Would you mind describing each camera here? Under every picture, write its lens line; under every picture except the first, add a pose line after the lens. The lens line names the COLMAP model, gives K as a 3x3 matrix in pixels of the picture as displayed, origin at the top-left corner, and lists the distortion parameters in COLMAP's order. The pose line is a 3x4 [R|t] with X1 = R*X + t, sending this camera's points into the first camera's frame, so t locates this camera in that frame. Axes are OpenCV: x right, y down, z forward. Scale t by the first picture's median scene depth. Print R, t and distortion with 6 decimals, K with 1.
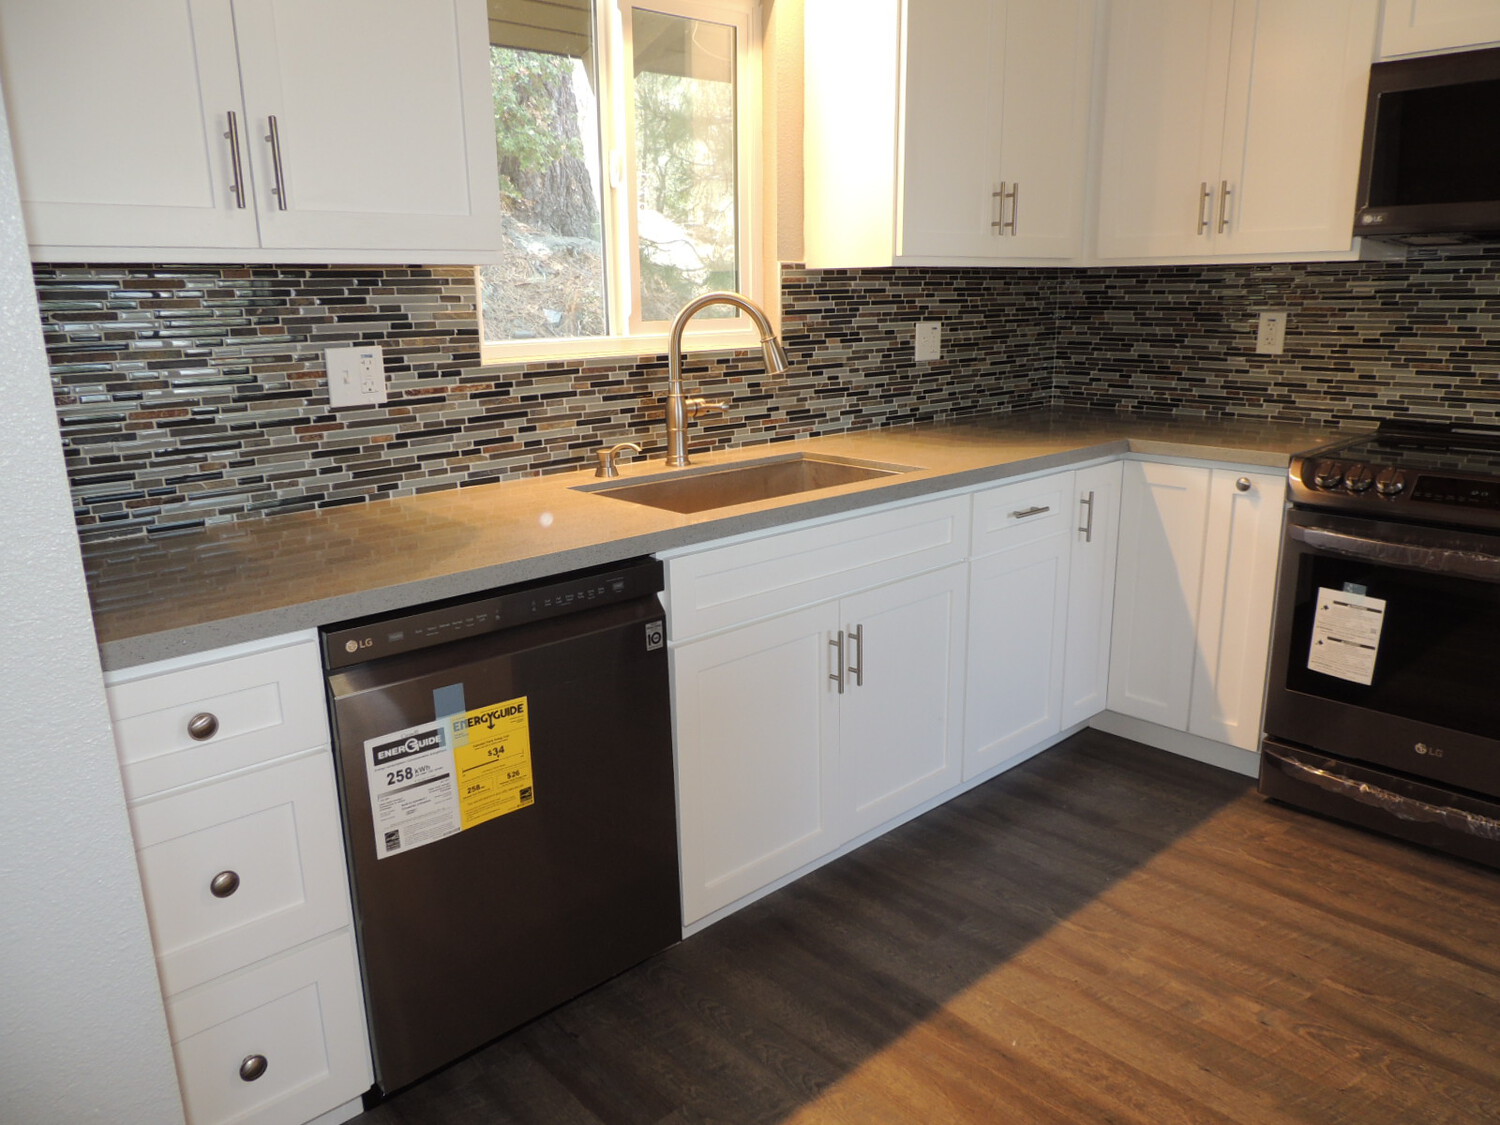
lens RADIAL K [[1066.7, 0, 749.7], [0, 1066.7, 563.7], [0, 0, 1]] dist [-0.011600, -0.001793]
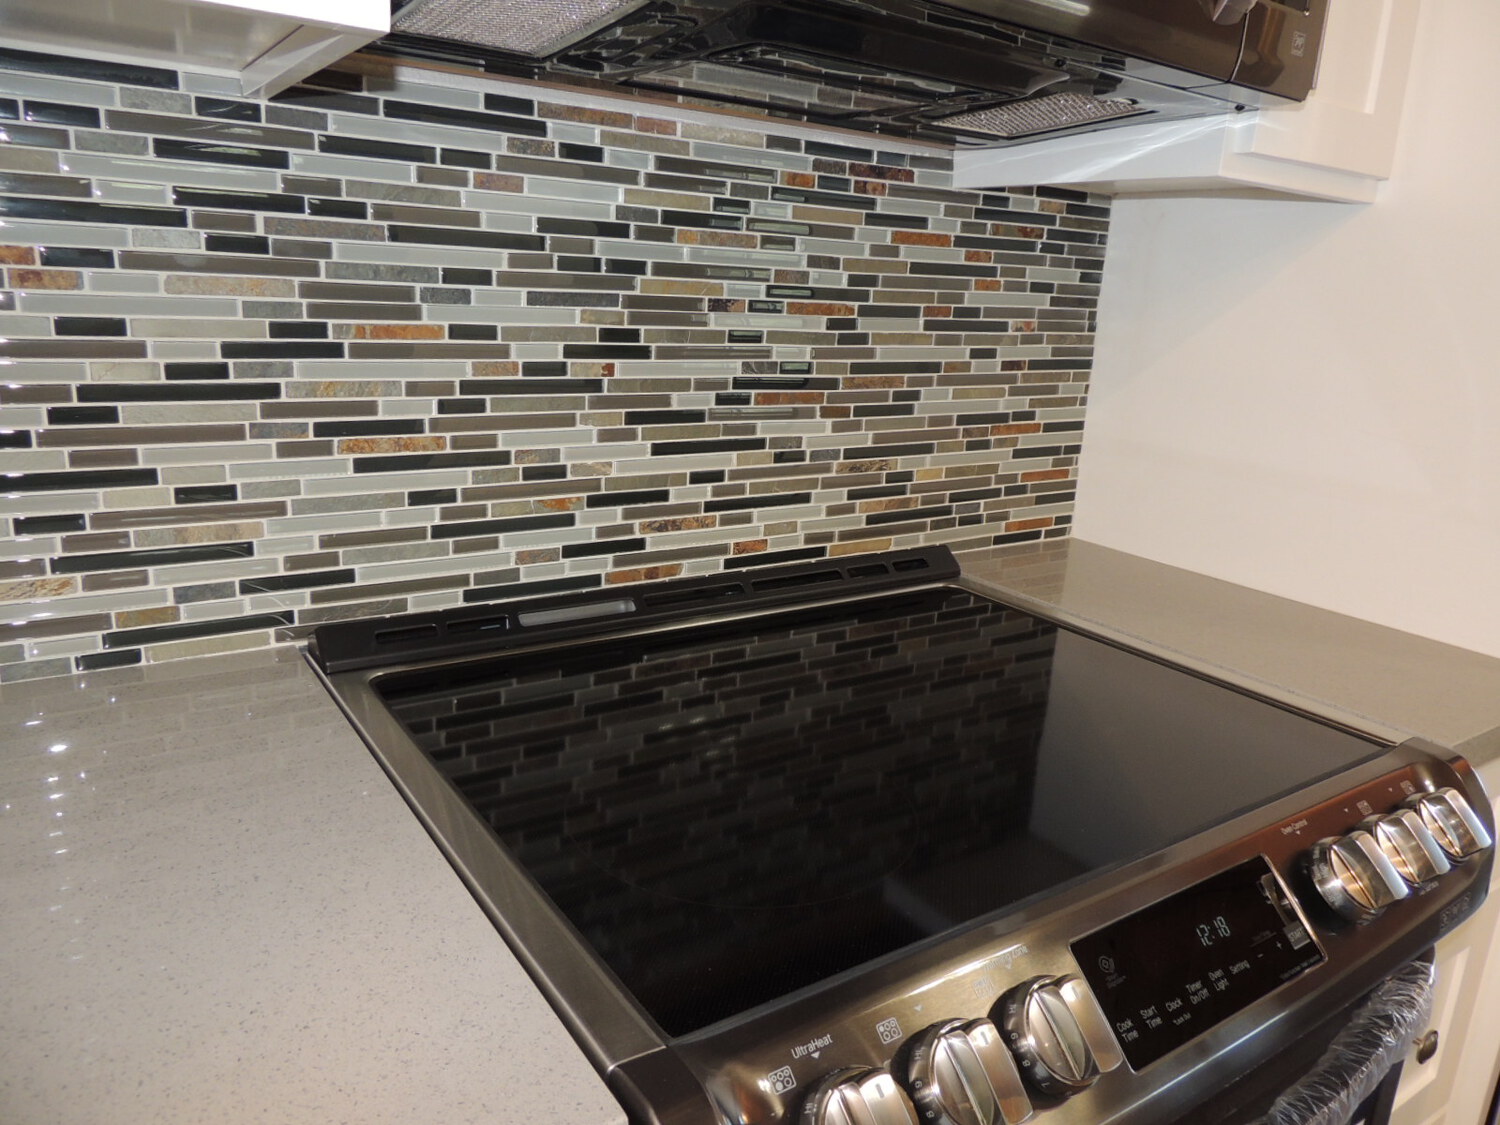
lens RADIAL K [[1066.7, 0, 750.8], [0, 1066.7, 563.2], [0, 0, 1]] dist [-0.011600, -0.001793]
pose [[0.133313, -0.228945, 0.964268, 0.324935], [0.191371, 0.960588, 0.201613, -0.194935], [-0.972422, 0.157655, 0.171872, 0.835737]]
